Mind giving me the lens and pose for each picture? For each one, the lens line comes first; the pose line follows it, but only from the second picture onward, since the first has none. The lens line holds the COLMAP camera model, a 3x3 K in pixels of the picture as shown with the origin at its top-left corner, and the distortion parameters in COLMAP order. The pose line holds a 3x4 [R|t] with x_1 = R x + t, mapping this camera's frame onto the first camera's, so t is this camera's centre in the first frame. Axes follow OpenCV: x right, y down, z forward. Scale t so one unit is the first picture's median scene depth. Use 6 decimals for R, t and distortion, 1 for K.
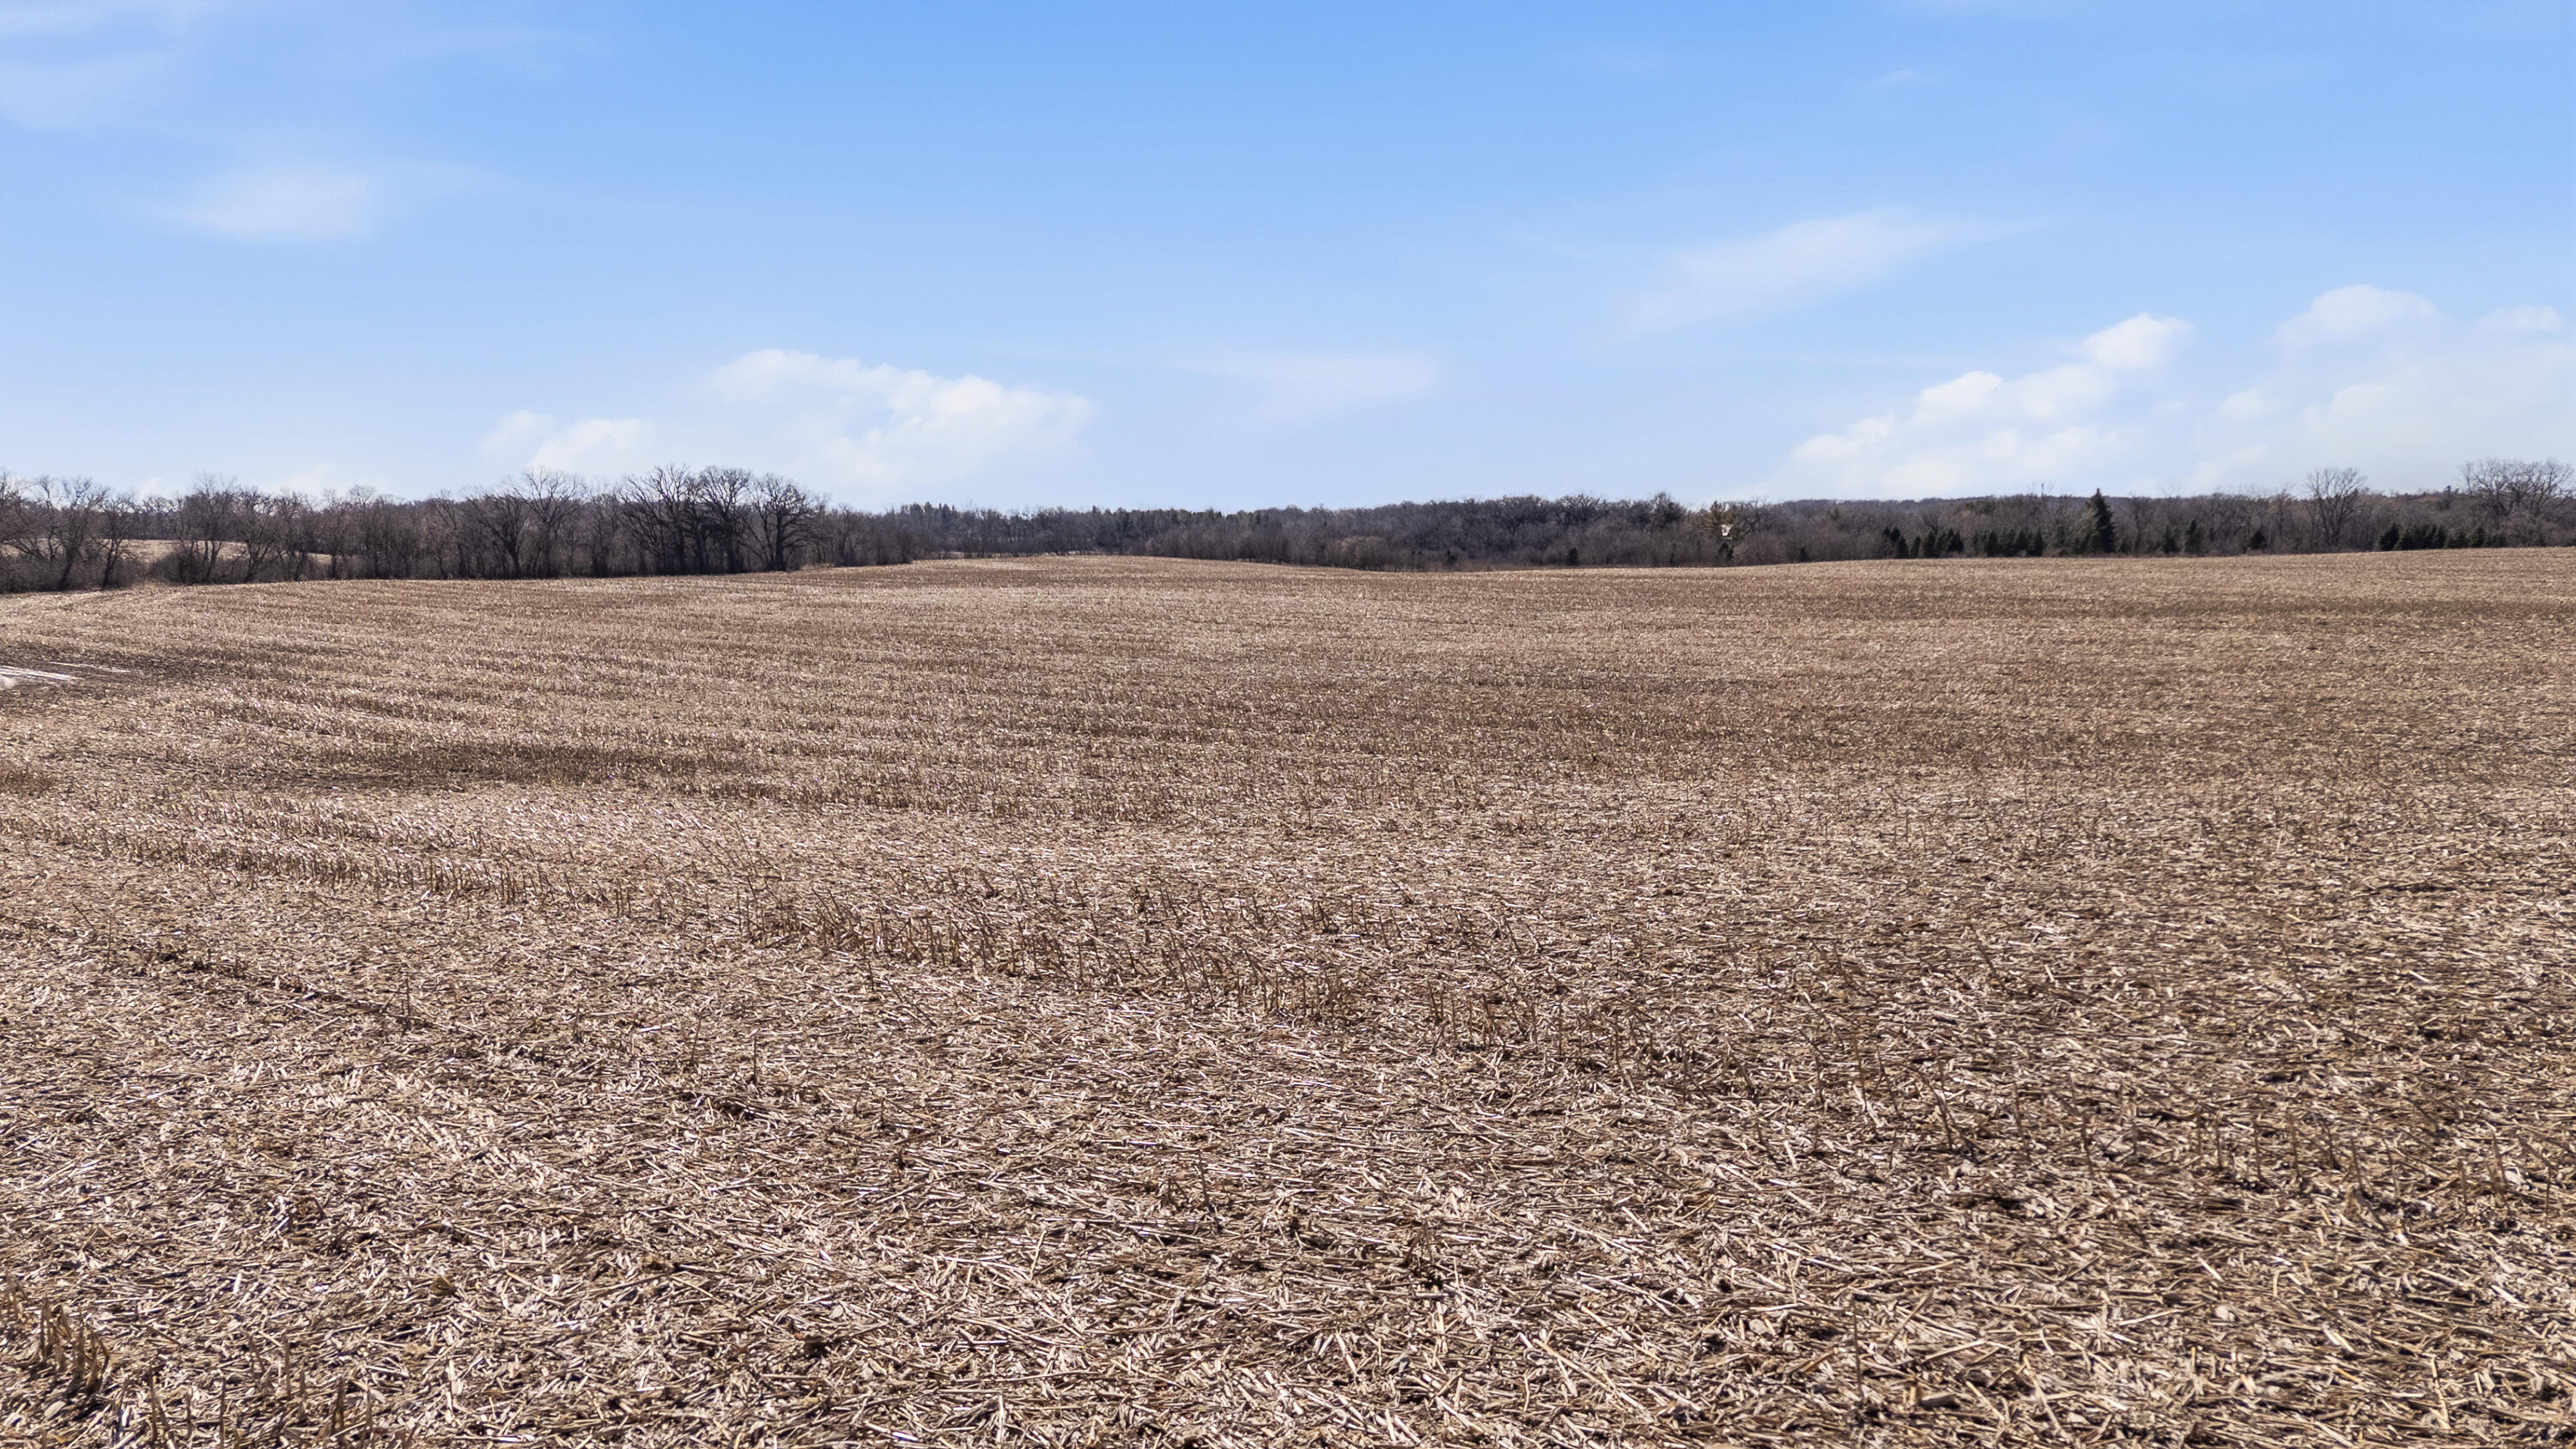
lens RADIAL K [[1779.7, 0, 1287.4], [0, 1779.7, 725.8], [0, 0, 1]] dist [0.024696, -0.008365]
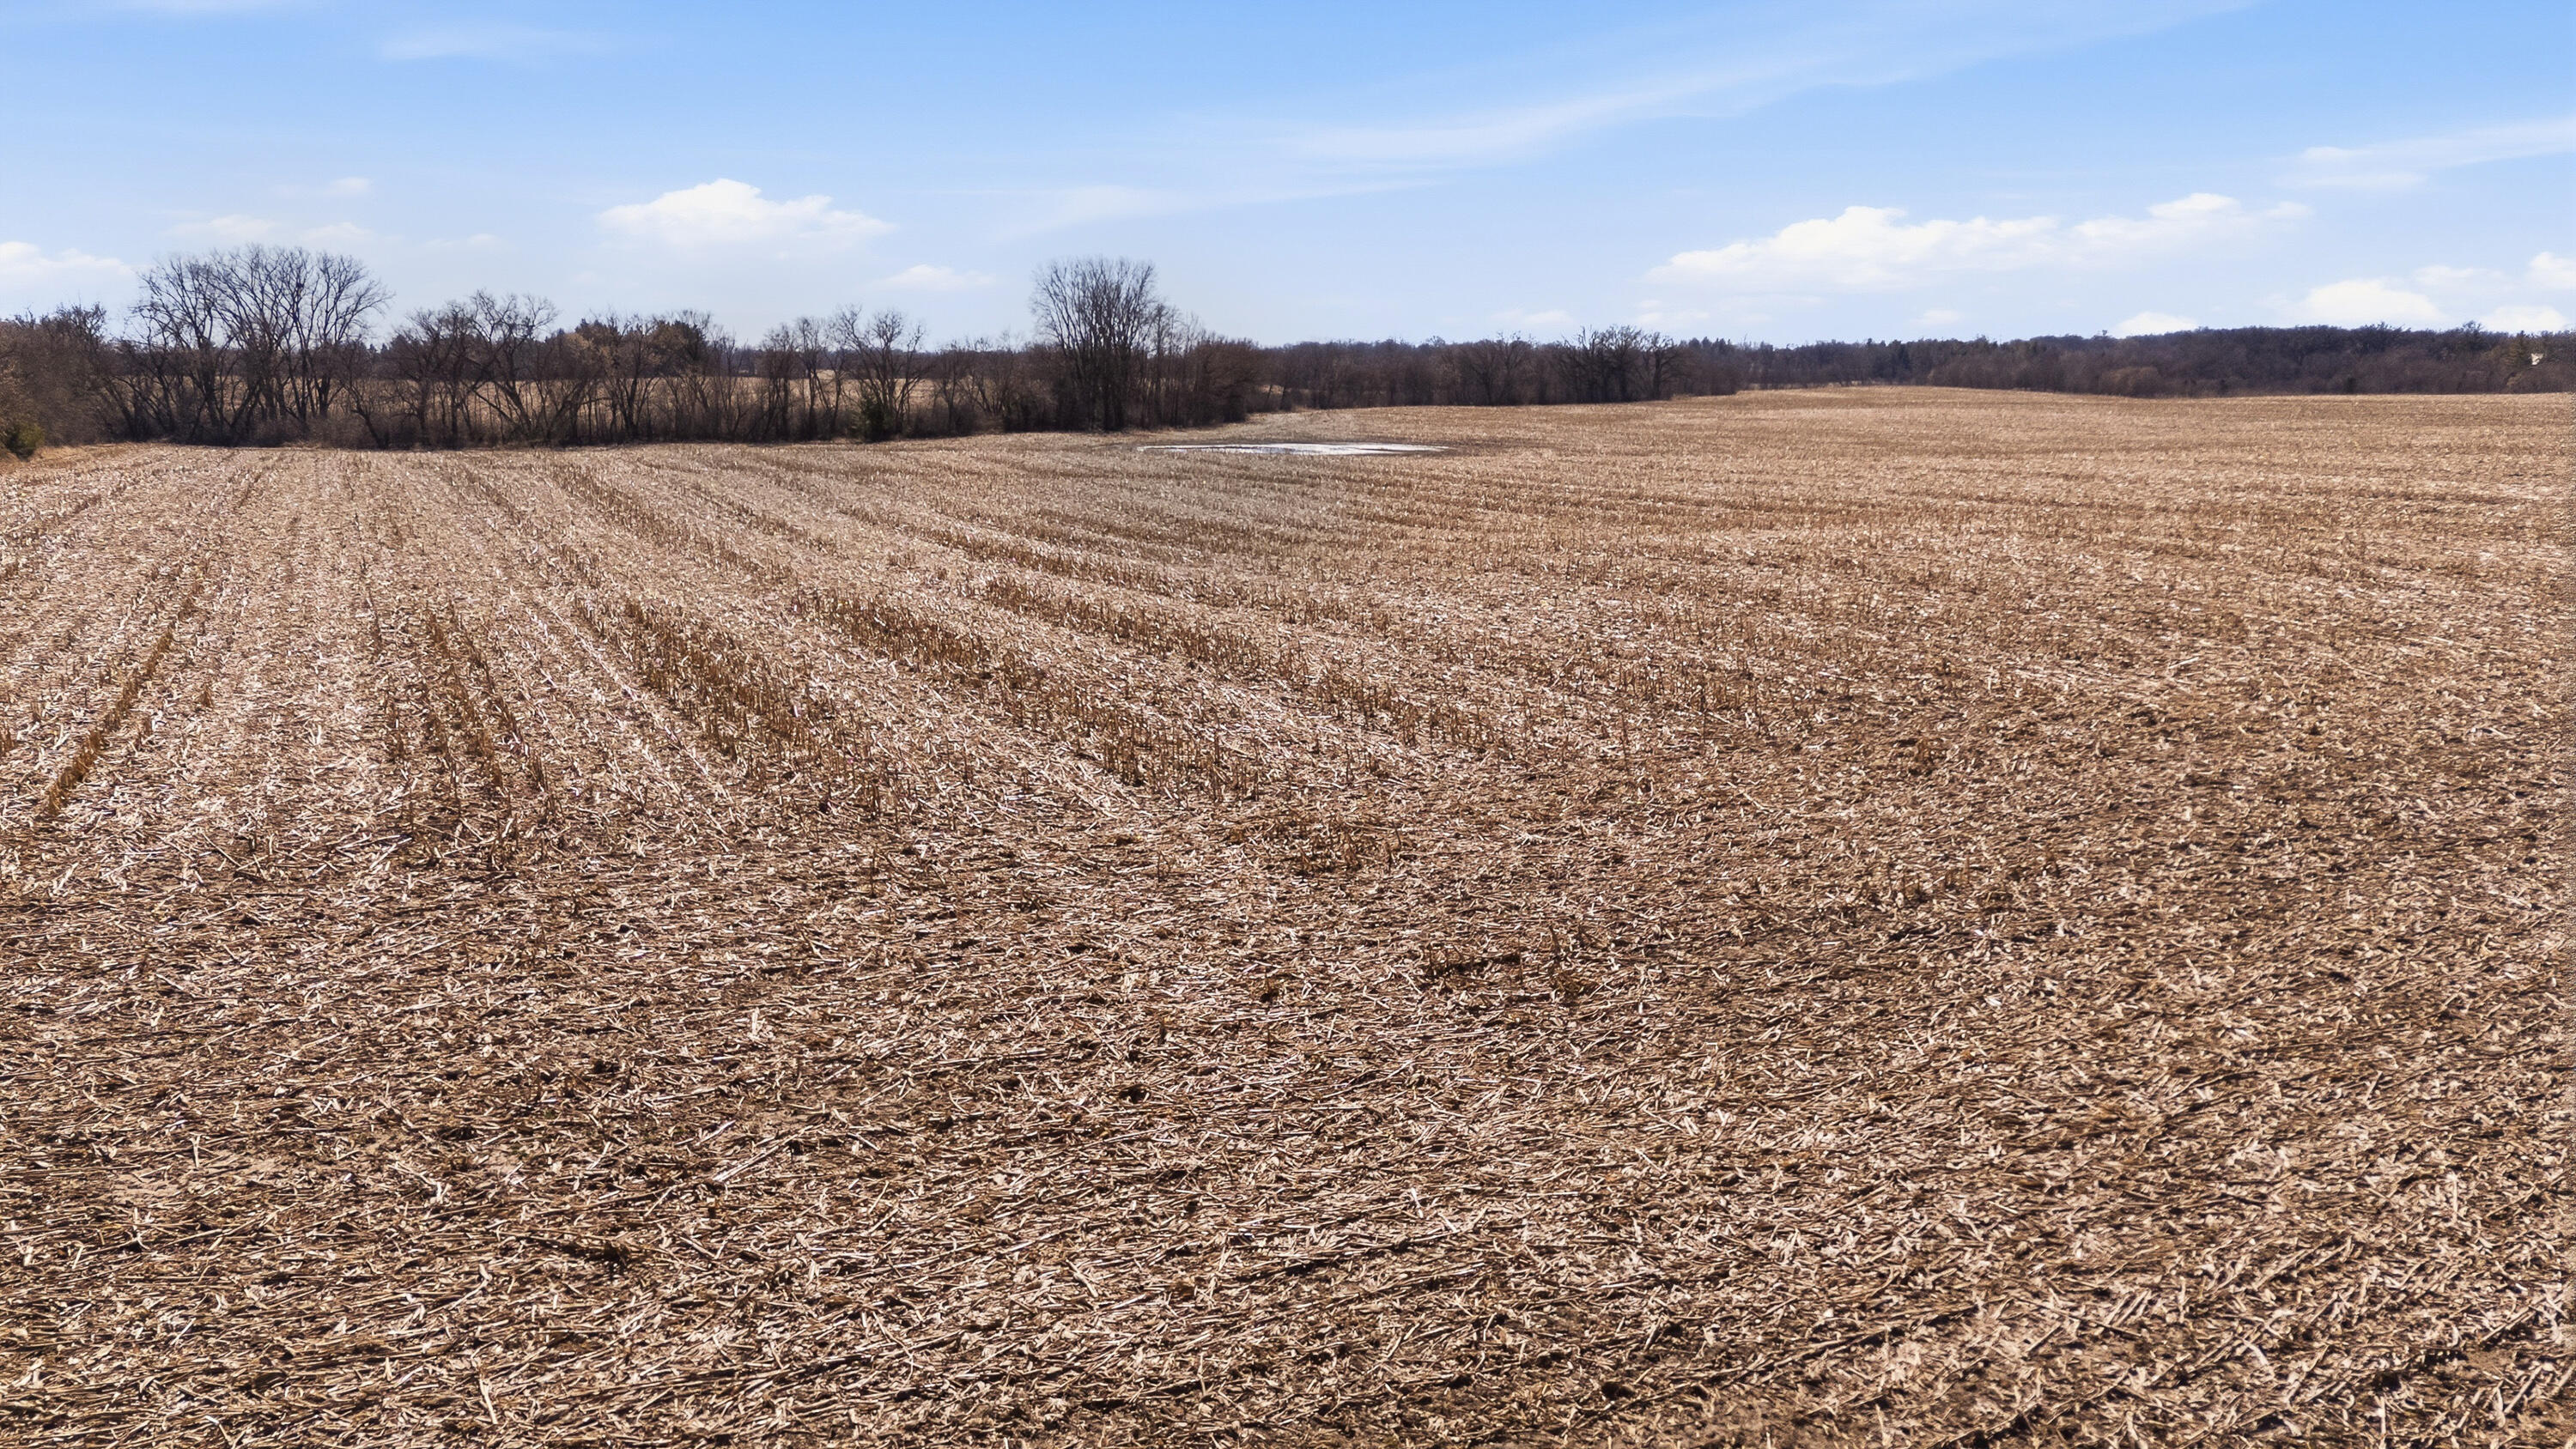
lens RADIAL K [[1779.7, 0, 1282.4], [0, 1779.7, 719.4], [0, 0, 1]] dist [0.024696, -0.008365]
pose [[0.919091, 0.069347, -0.387895, 0.000259], [-0.034342, 0.994744, 0.096466, 0.019648], [0.392546, -0.075340, 0.916642, -0.212019]]
